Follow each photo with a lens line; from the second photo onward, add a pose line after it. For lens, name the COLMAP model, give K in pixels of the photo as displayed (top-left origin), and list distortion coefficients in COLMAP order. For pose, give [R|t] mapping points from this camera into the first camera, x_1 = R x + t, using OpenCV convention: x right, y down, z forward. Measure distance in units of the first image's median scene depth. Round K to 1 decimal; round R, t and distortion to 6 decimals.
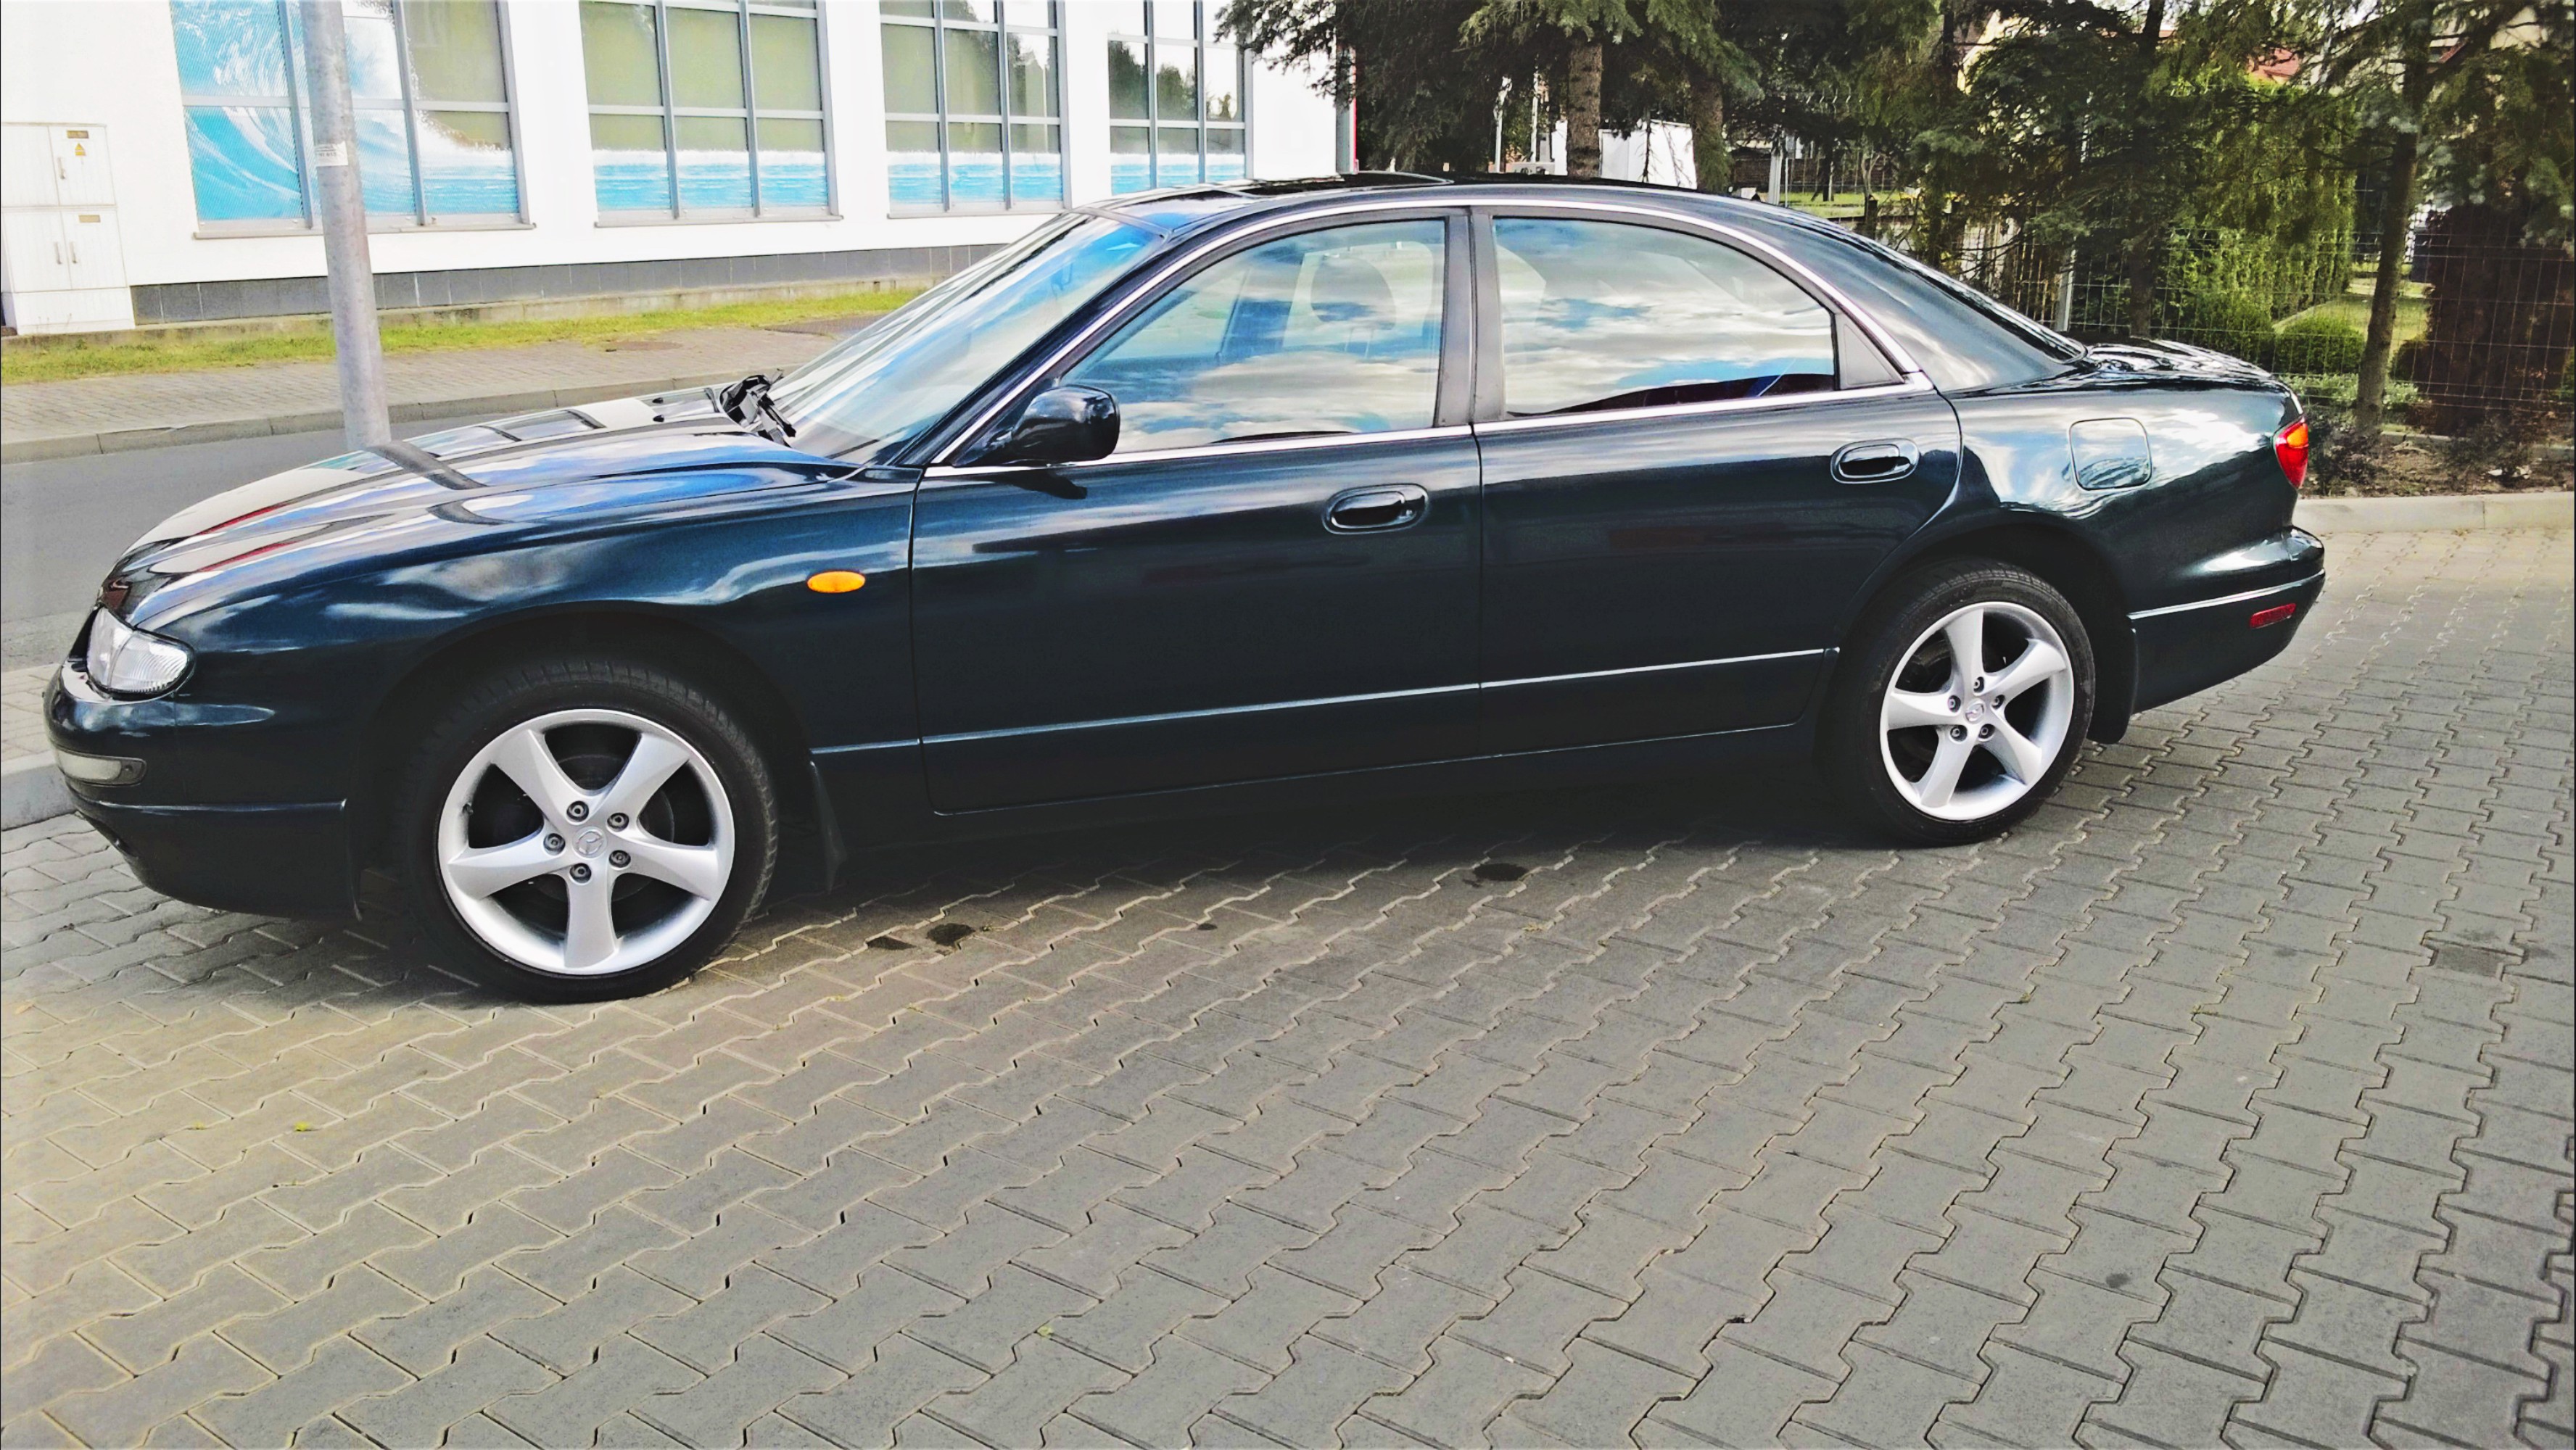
lens RADIAL K [[1968.4, 0, 1284.6], [0, 1968.4, 724.3], [0, 0, 1]] dist [0.011200, -0.016536]
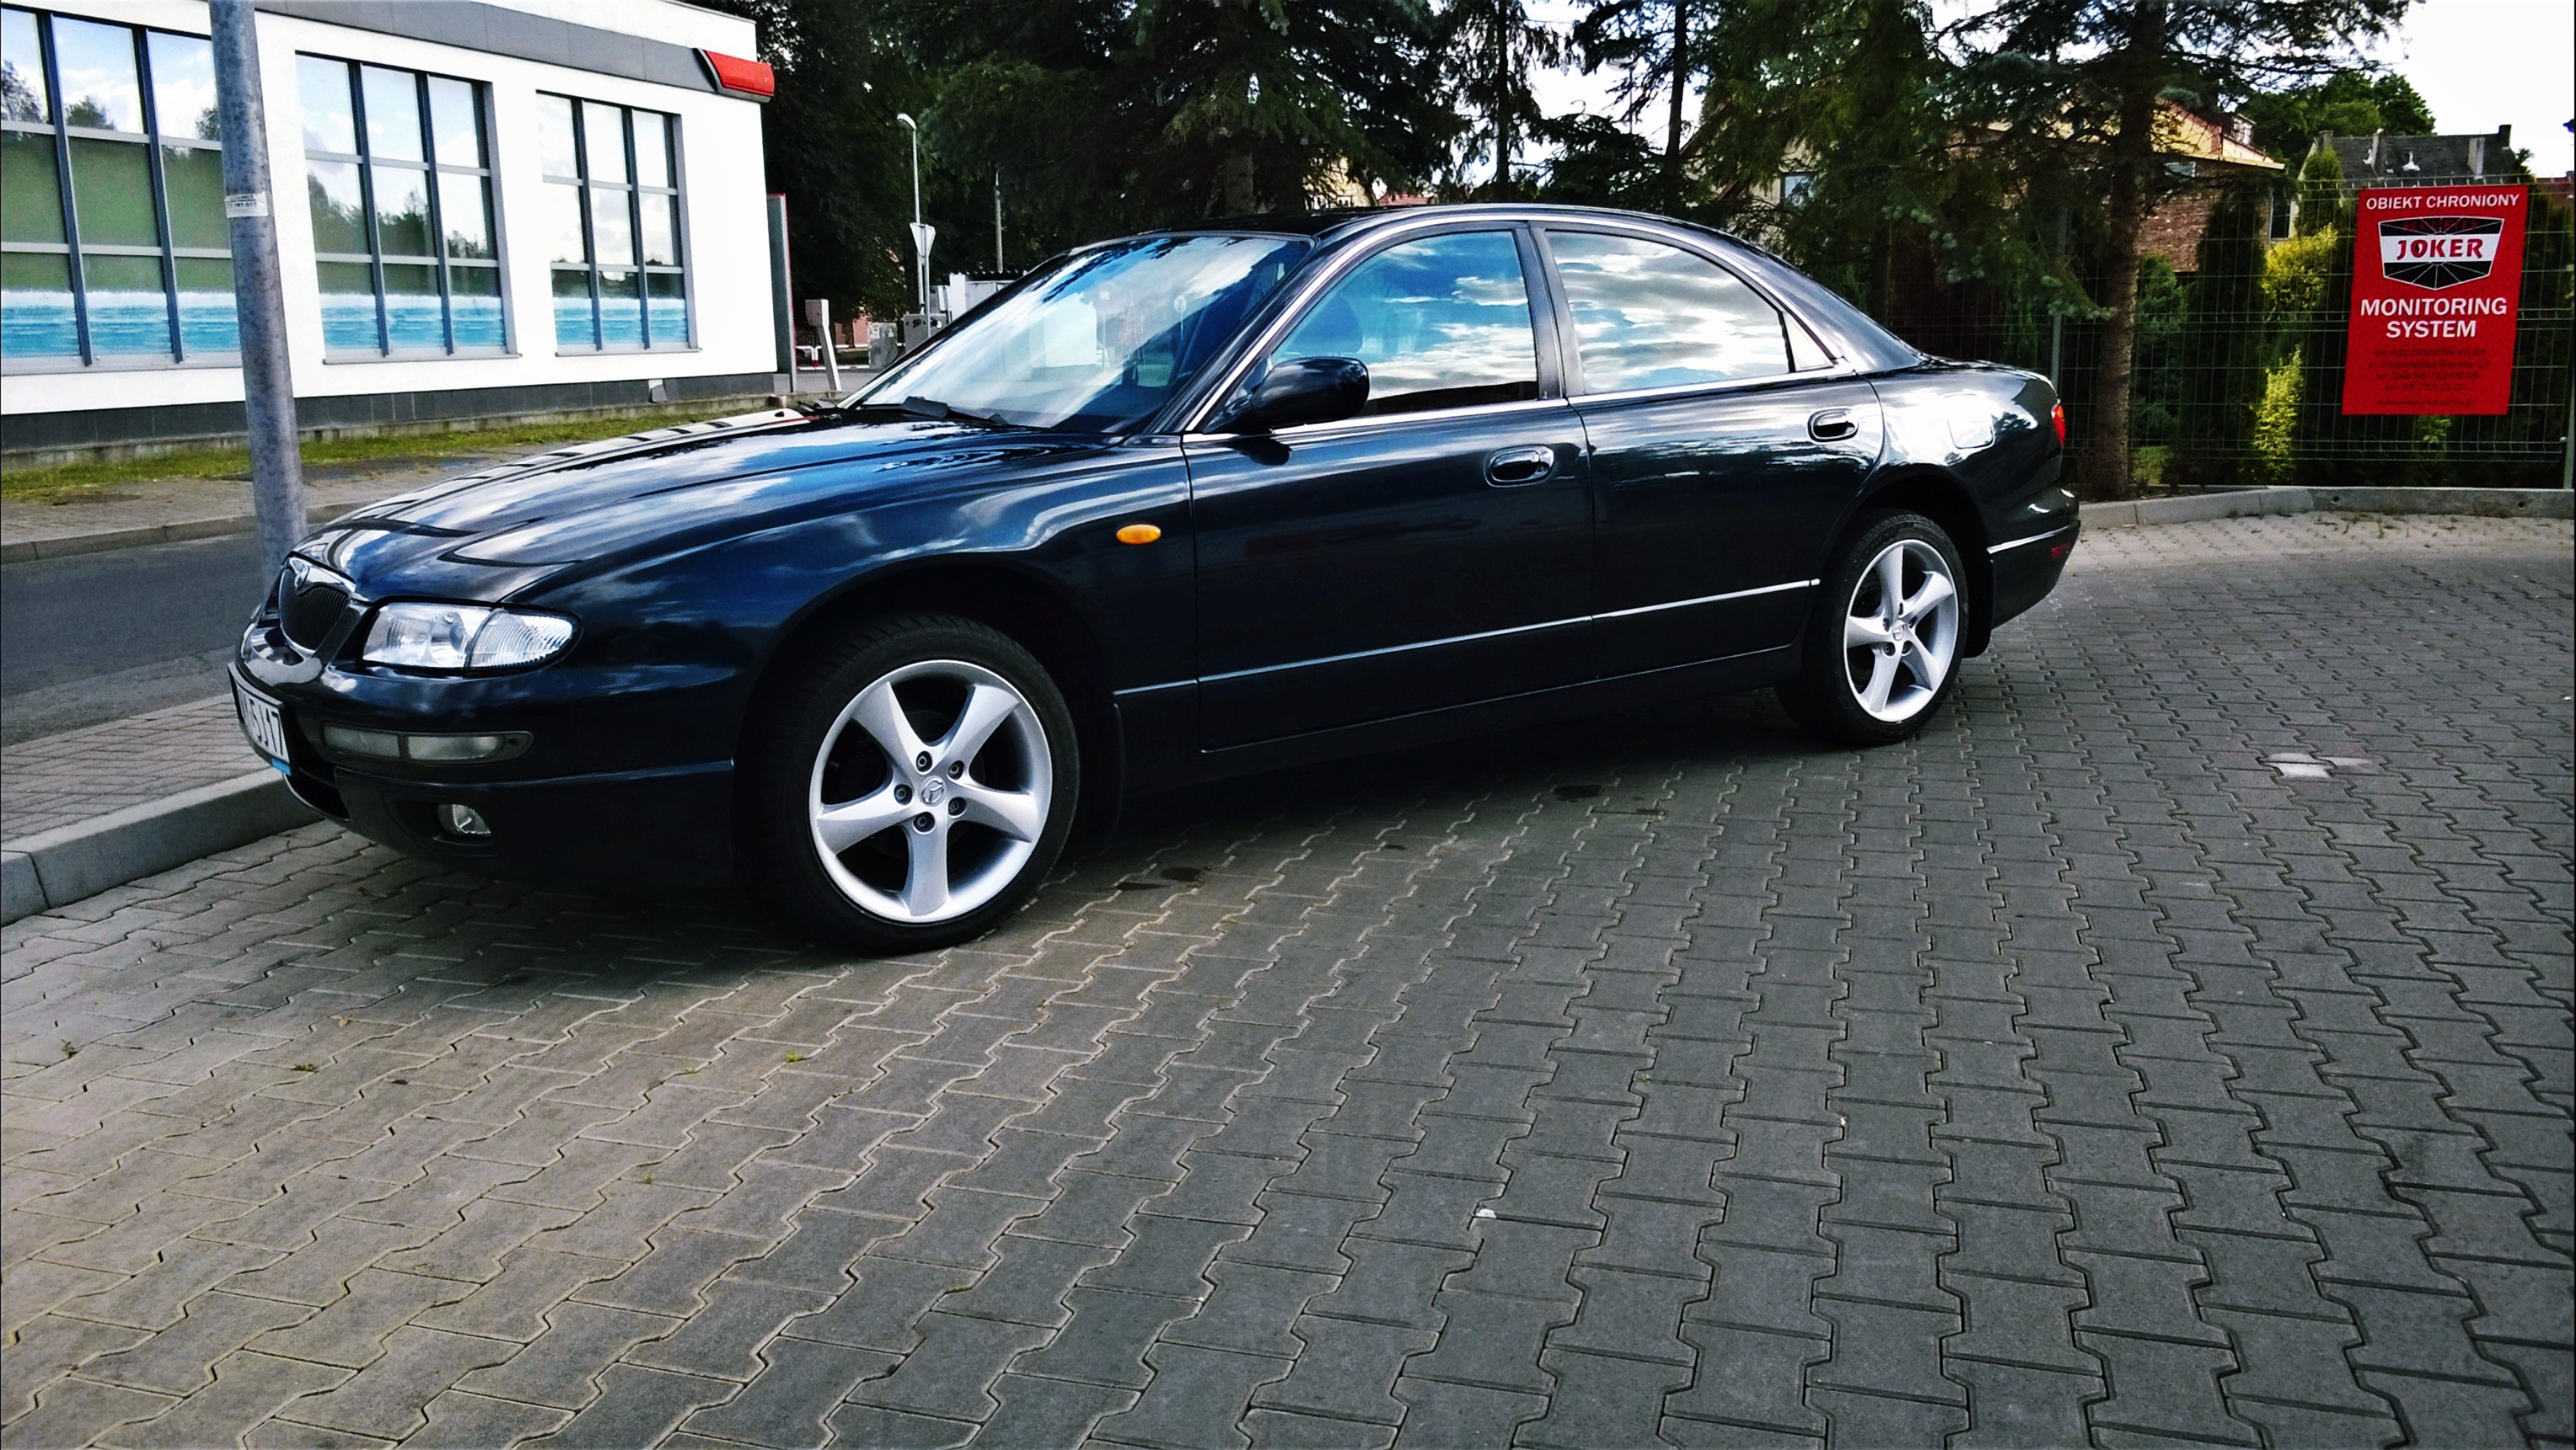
lens RADIAL K [[1968.4, 0, 1306.8], [0, 1968.4, 718.9], [0, 0, 1]] dist [0.011200, -0.016536]
pose [[0.944985, -0.079549, 0.317293, -0.456472], [0.104500, 0.992567, -0.062380, 0.099749], [-0.309972, 0.092105, 0.946274, -0.052752]]
